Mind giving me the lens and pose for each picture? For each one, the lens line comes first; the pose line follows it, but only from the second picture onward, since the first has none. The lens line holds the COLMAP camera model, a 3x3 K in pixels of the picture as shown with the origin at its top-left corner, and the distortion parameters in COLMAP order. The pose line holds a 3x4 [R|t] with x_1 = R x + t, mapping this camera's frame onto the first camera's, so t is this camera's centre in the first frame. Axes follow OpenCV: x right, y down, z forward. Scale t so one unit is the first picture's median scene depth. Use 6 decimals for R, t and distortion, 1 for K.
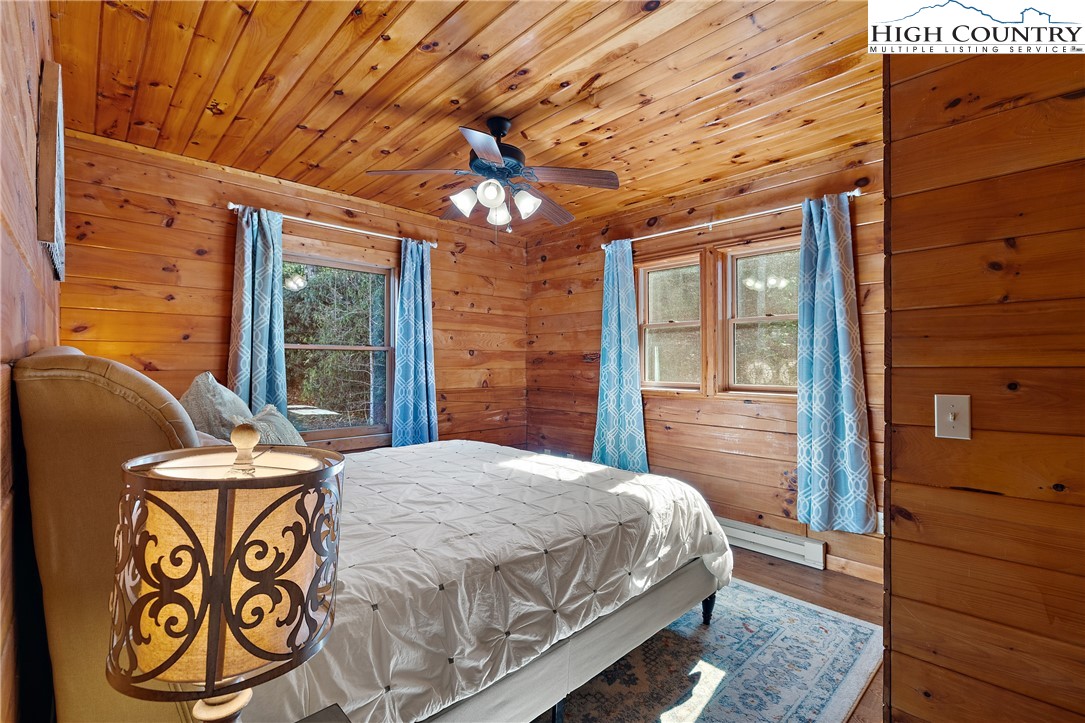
lens RADIAL K [[496.8, 0, 540.3], [0, 496.8, 359.8], [0, 0, 1]] dist [-0.005398, 0.000991]
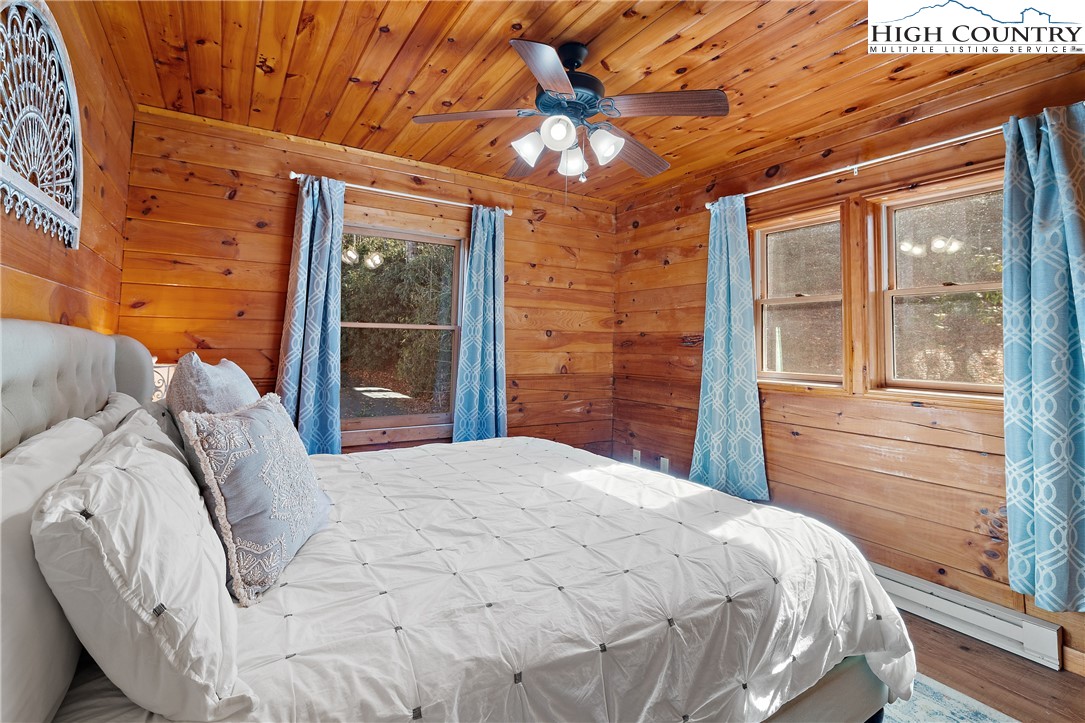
lens RADIAL K [[496.8, 0, 534.0], [0, 496.8, 330.9], [0, 0, 1]] dist [-0.005398, 0.000991]
pose [[0.976858, 0.007103, -0.213772, 0.030624], [-0.011824, 0.999713, -0.020818, -0.000099], [0.213563, 0.022864, 0.976662, 0.194178]]
